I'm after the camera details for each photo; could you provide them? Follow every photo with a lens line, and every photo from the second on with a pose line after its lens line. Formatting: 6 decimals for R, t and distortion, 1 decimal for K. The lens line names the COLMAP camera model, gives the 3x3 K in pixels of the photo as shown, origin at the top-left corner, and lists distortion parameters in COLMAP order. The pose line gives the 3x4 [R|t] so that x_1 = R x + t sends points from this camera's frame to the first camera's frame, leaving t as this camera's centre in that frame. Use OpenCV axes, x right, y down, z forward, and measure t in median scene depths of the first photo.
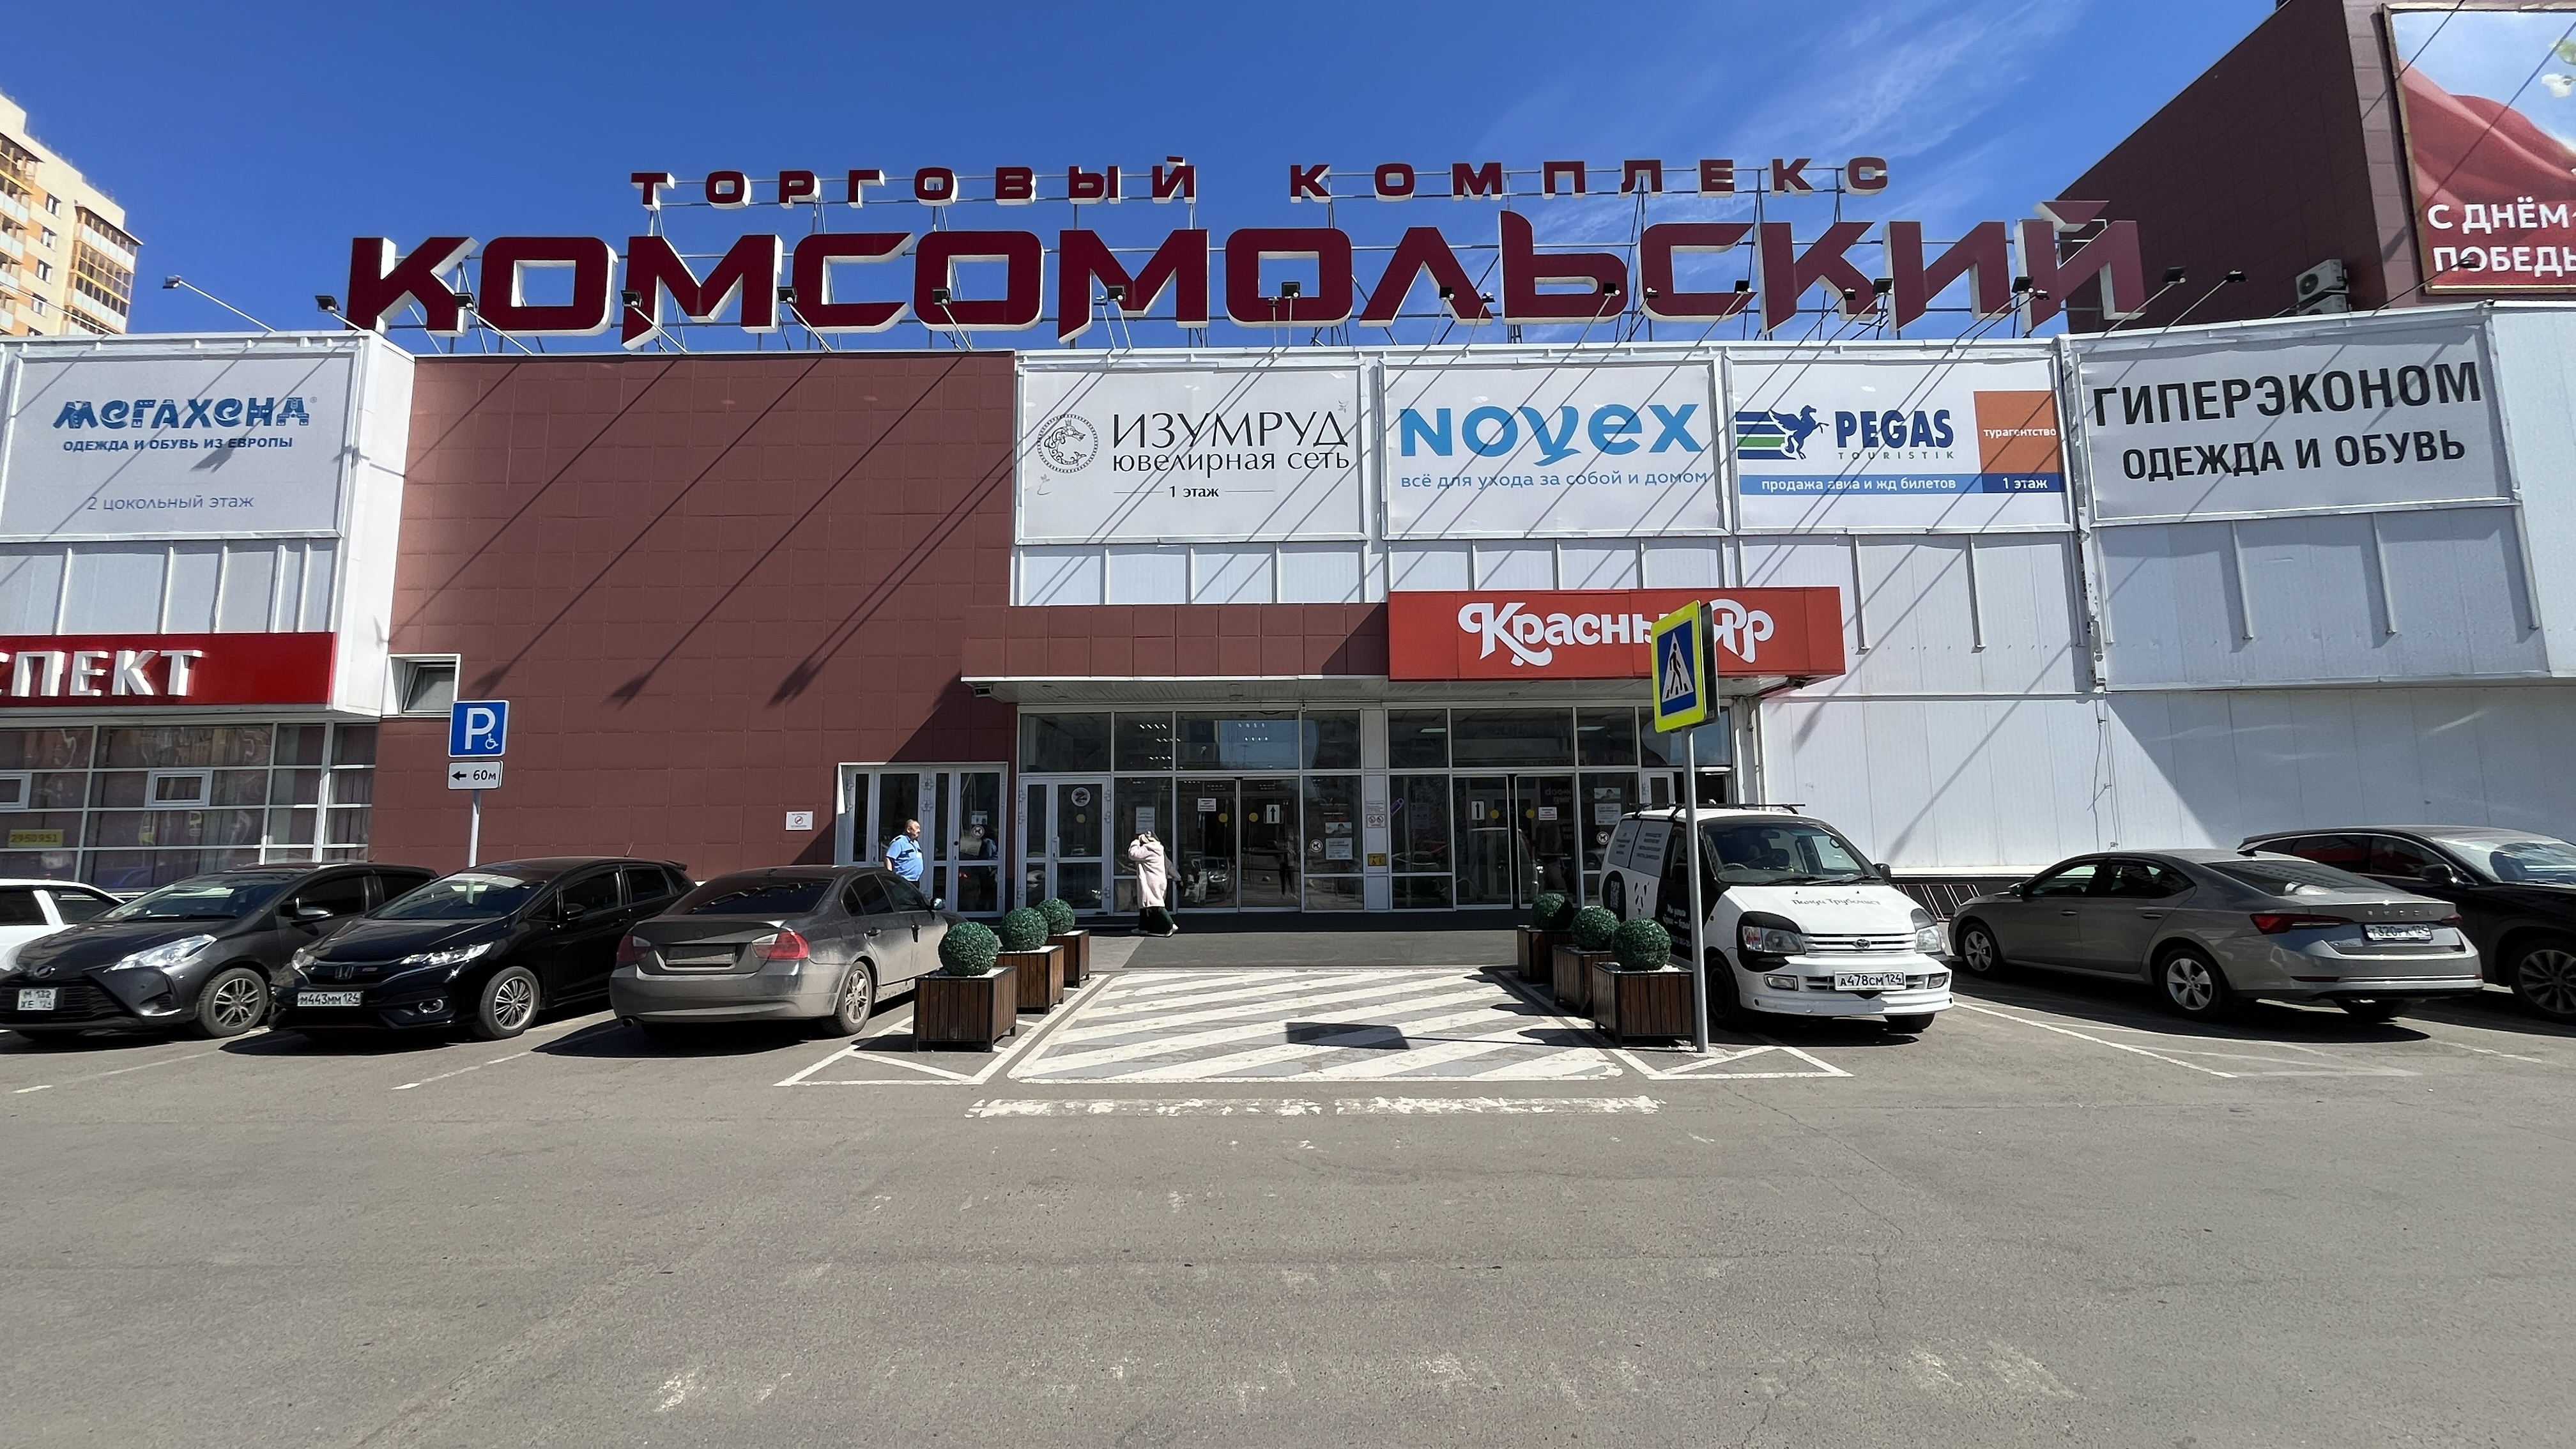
lens RADIAL K [[1031.3, 0, 1278.2], [0, 1031.3, 730.5], [0, 0, 1]] dist [-0.004073, 0.000274]
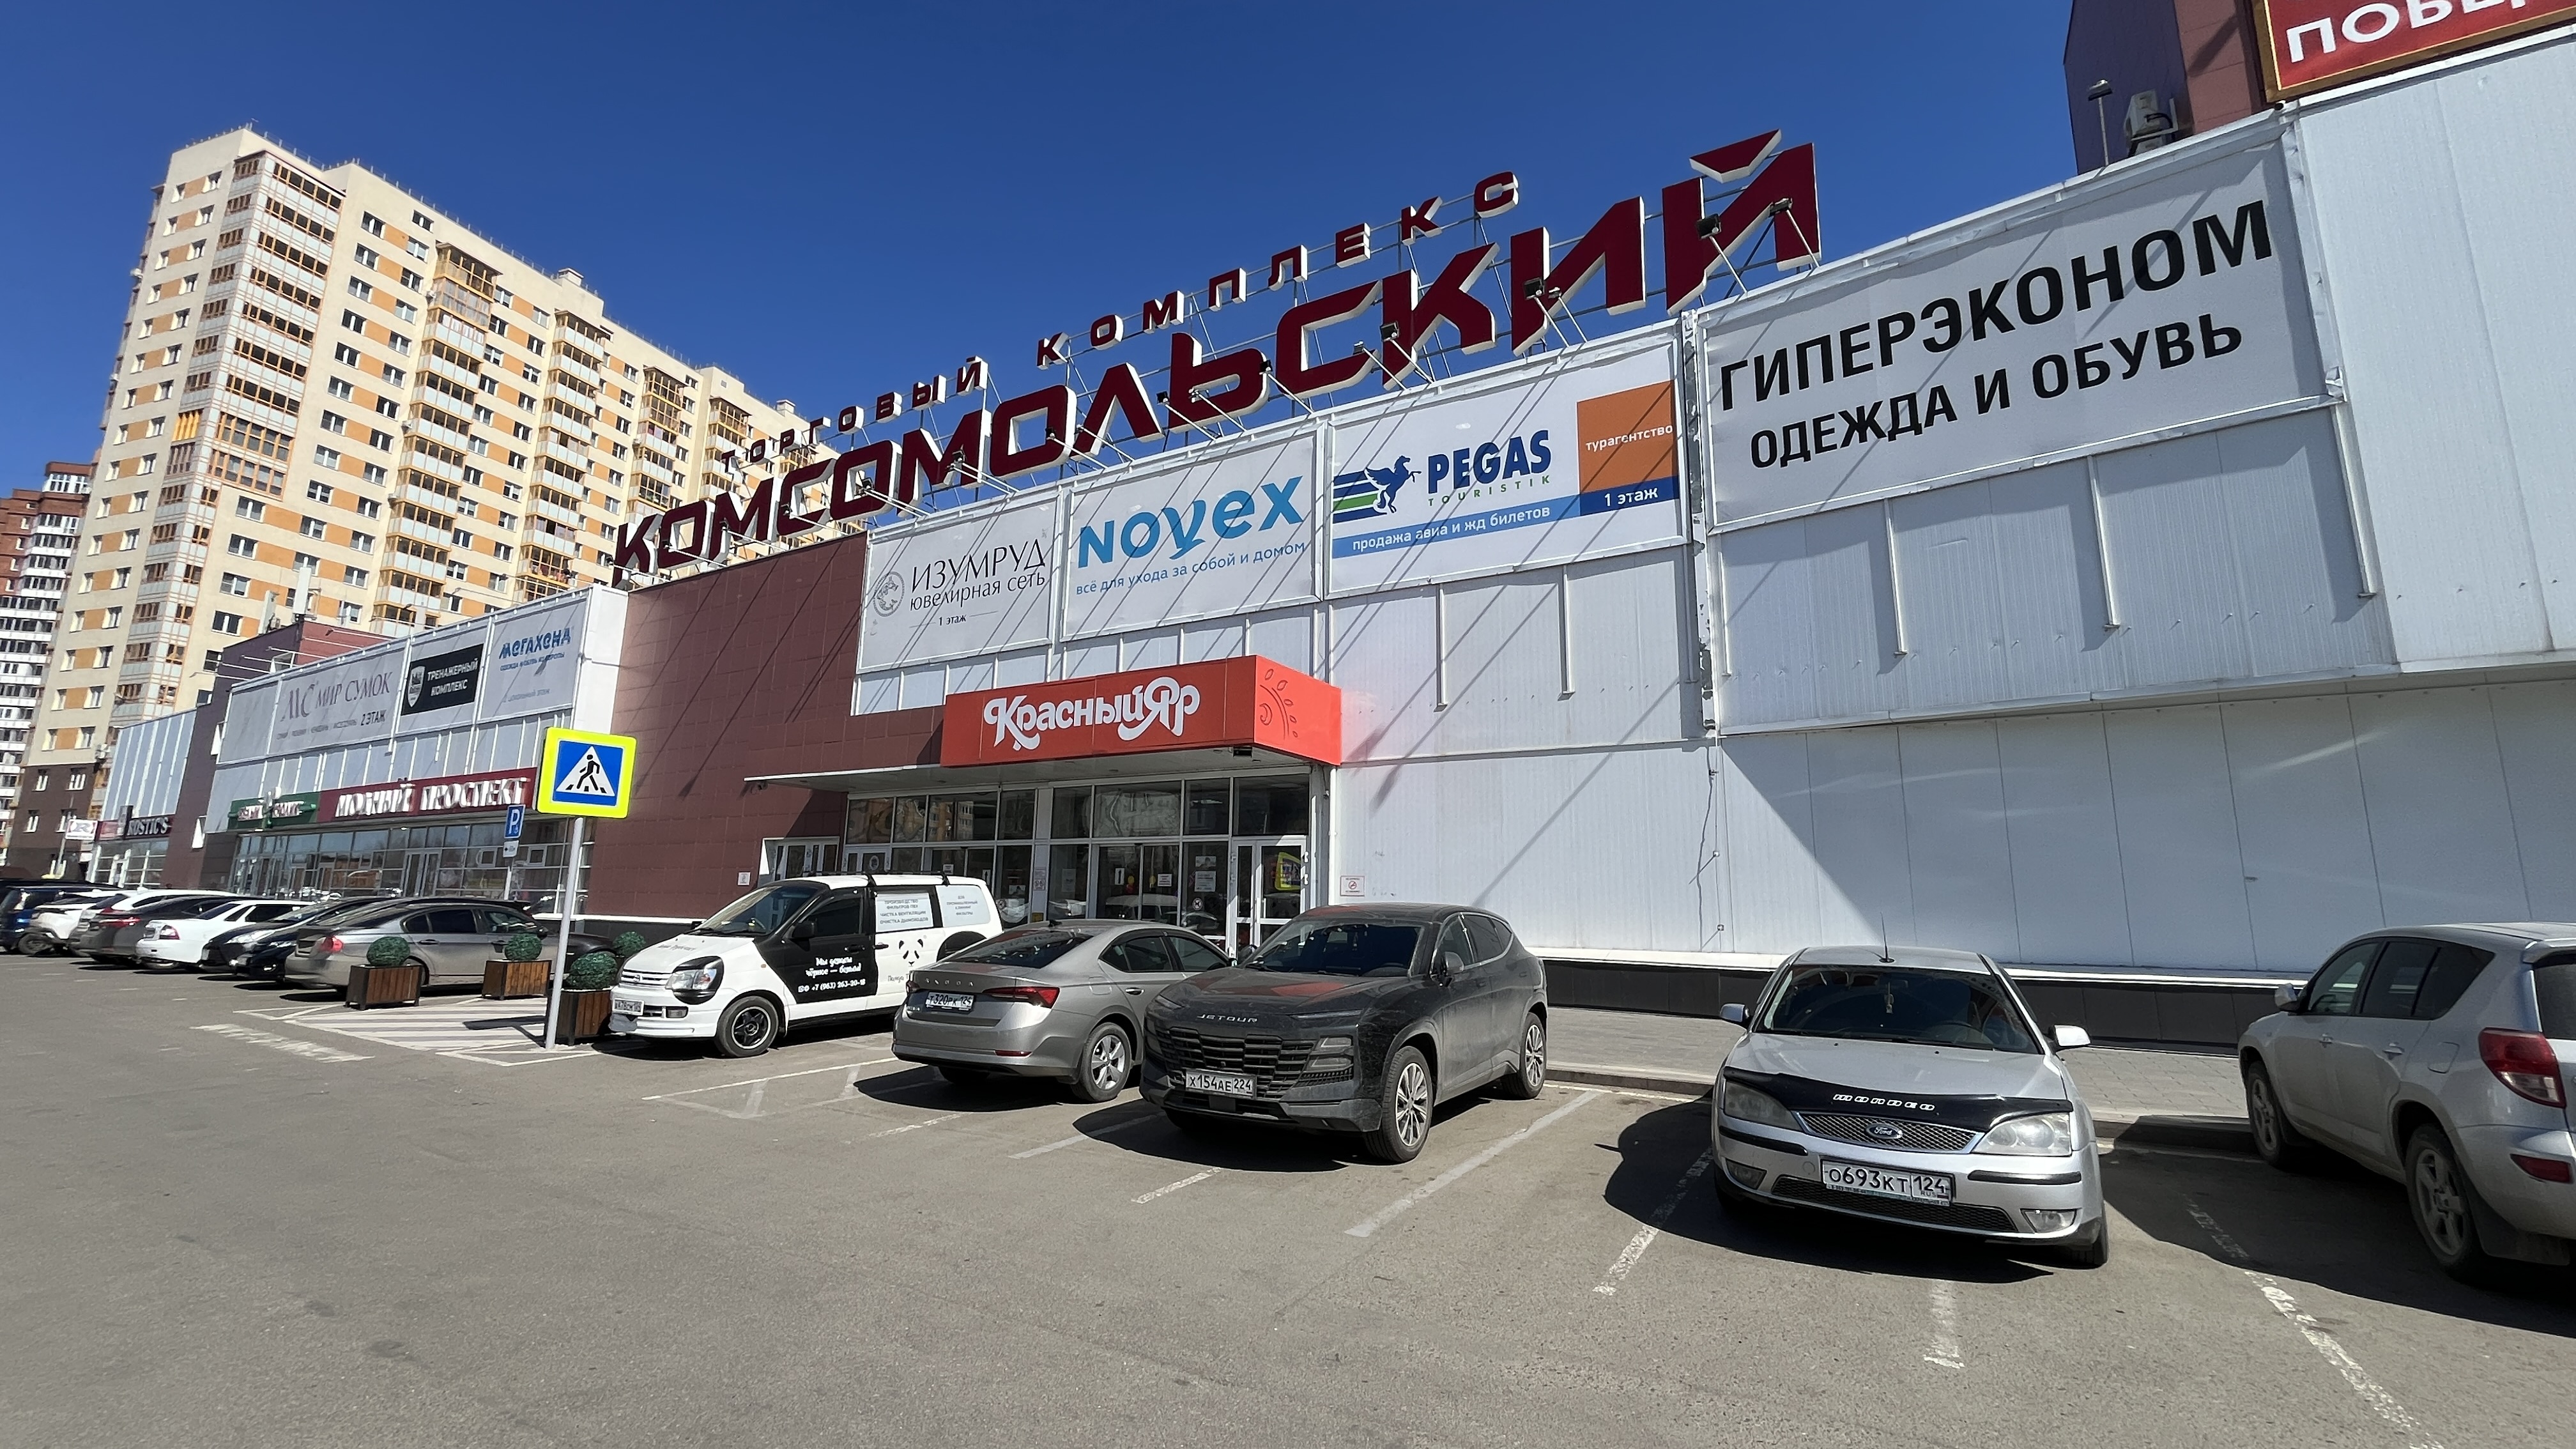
lens RADIAL K [[1036.4, 0, 1278.6], [0, 1036.4, 723.3], [0, 0, 1]] dist [-0.001051, -0.000360]
pose [[0.858084, -0.065017, -0.509377, 0.908981], [0.029722, 0.996578, -0.077134, 0.004621], [0.512648, 0.051048, 0.857080, 0.126470]]
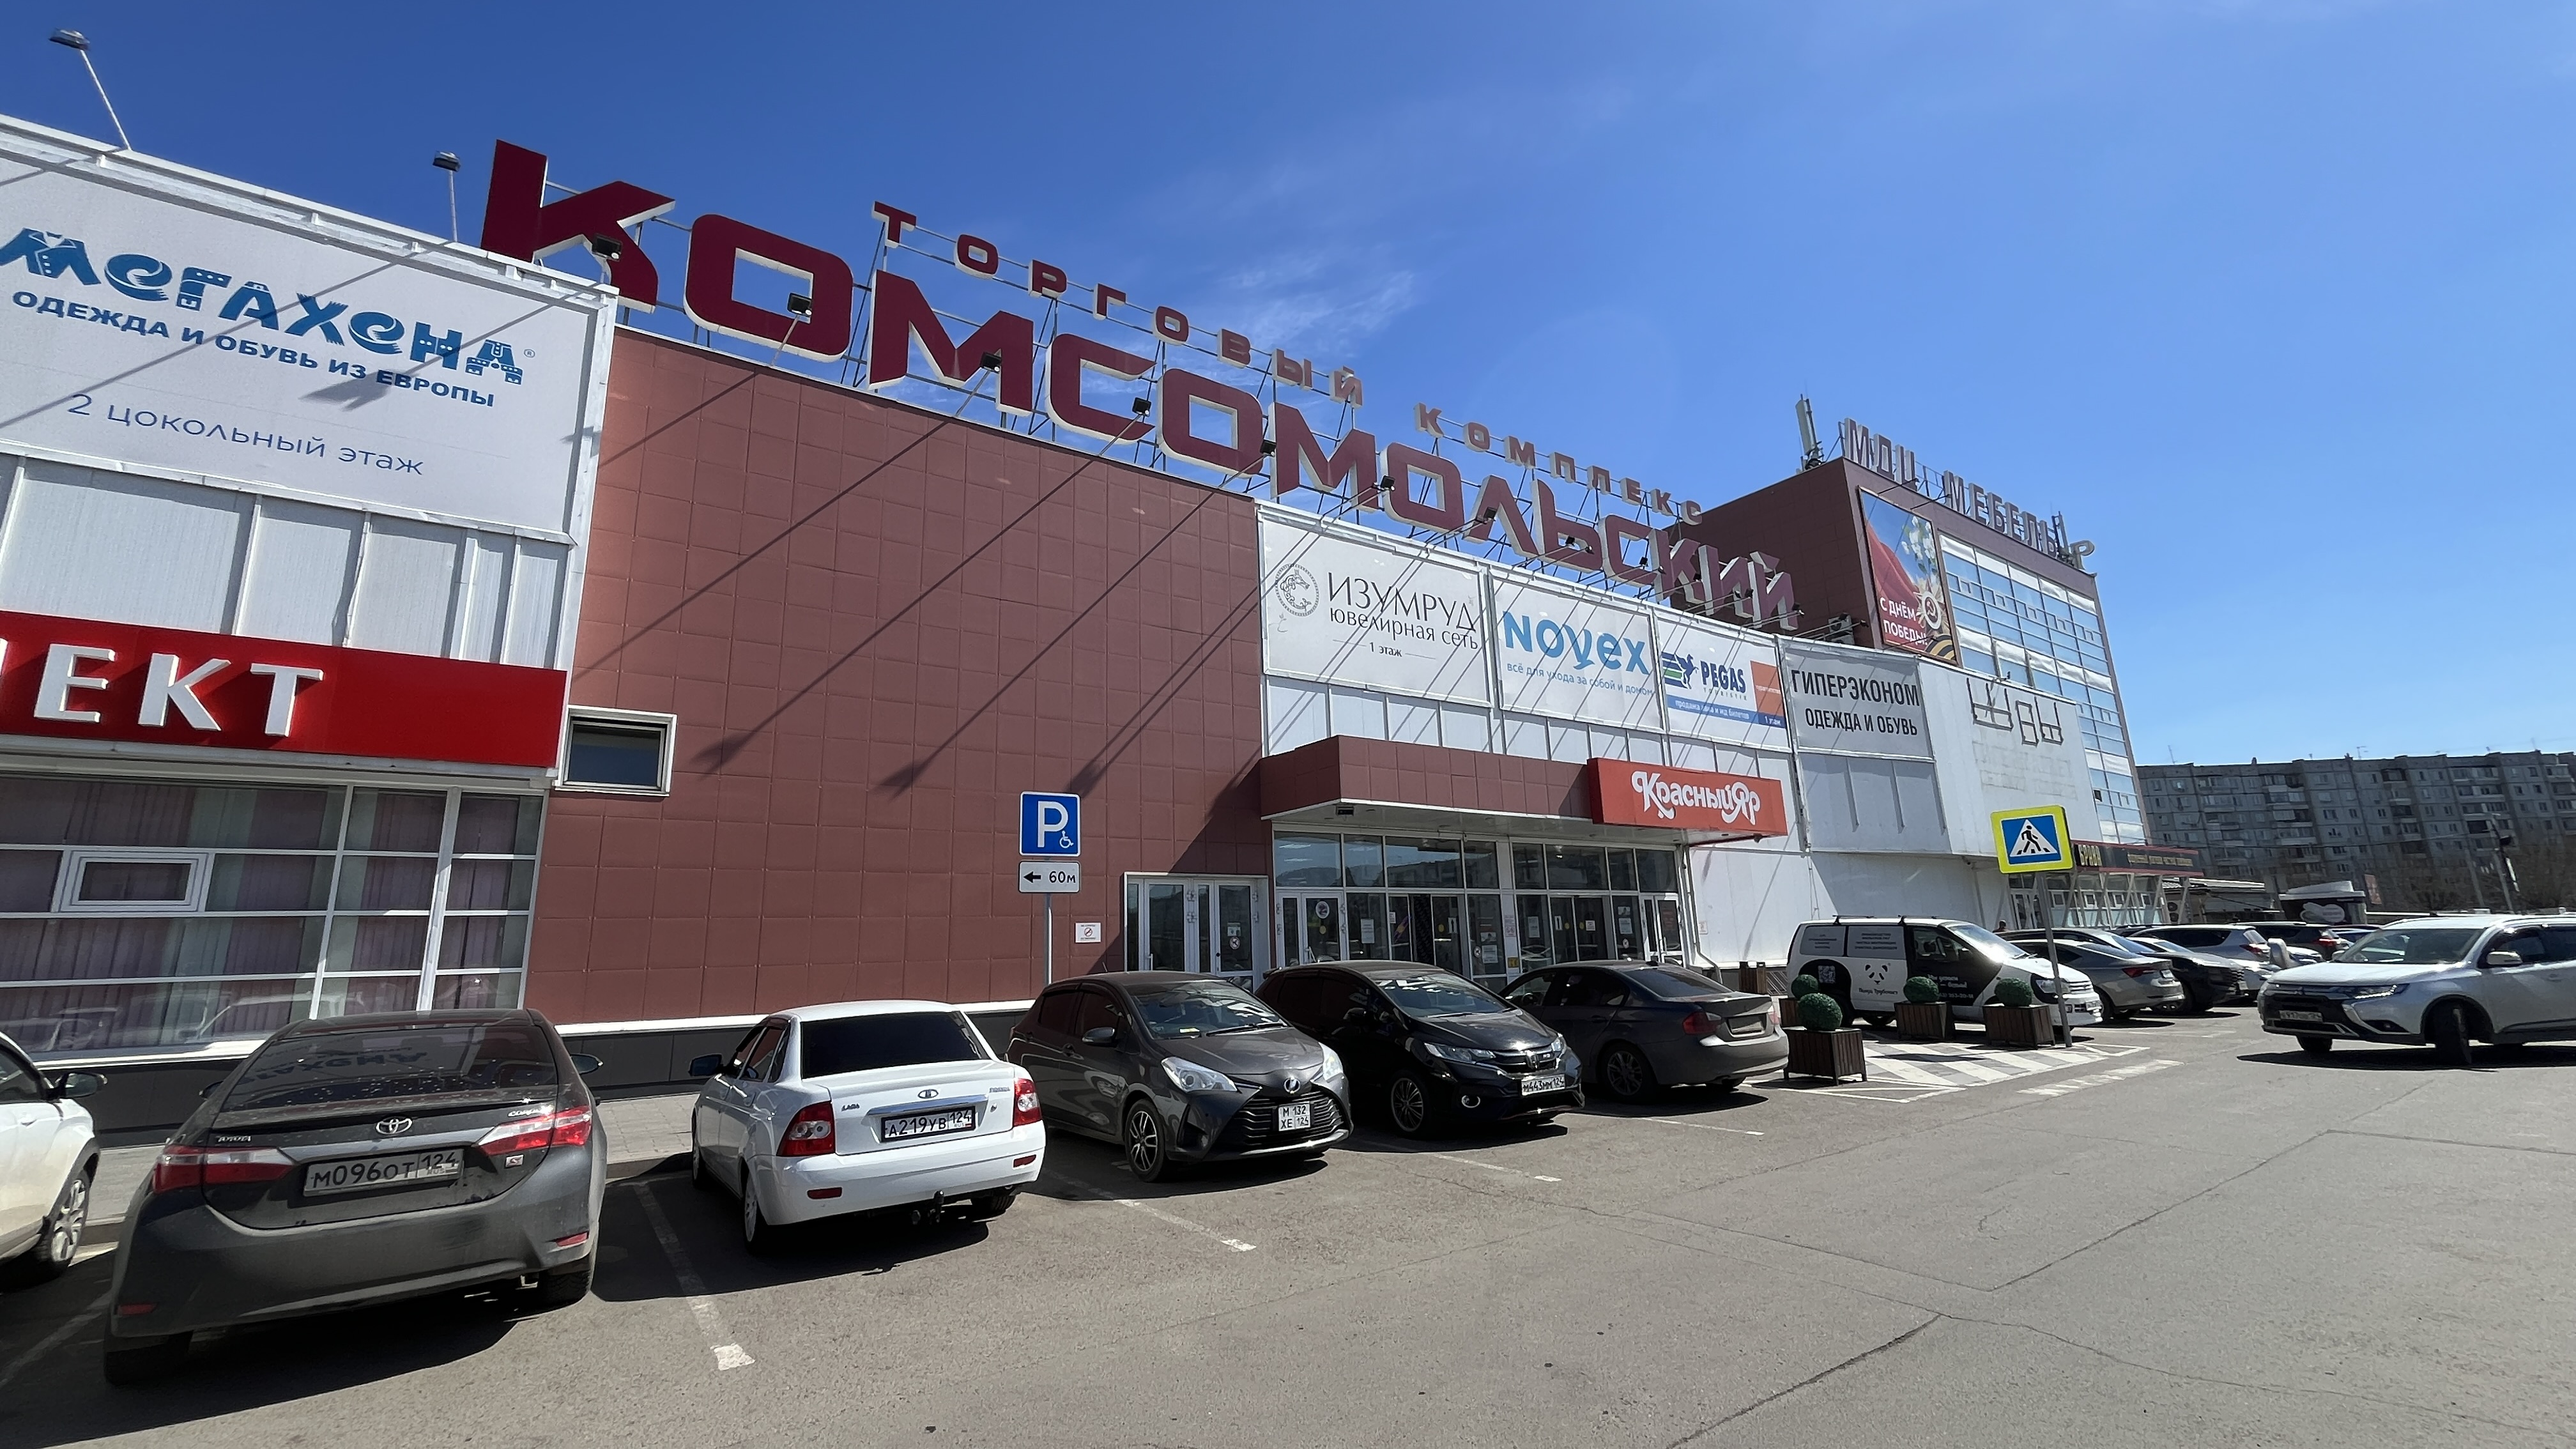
lens RADIAL K [[1036.4, 0, 1278.6], [0, 1036.4, 723.3], [0, 0, 1]] dist [-0.001051, -0.000360]
pose [[0.819180, 0.110436, 0.562804, -0.854260], [-0.040198, 0.989929, -0.135738, 0.019177], [-0.572126, 0.088570, 0.815369, 0.106813]]
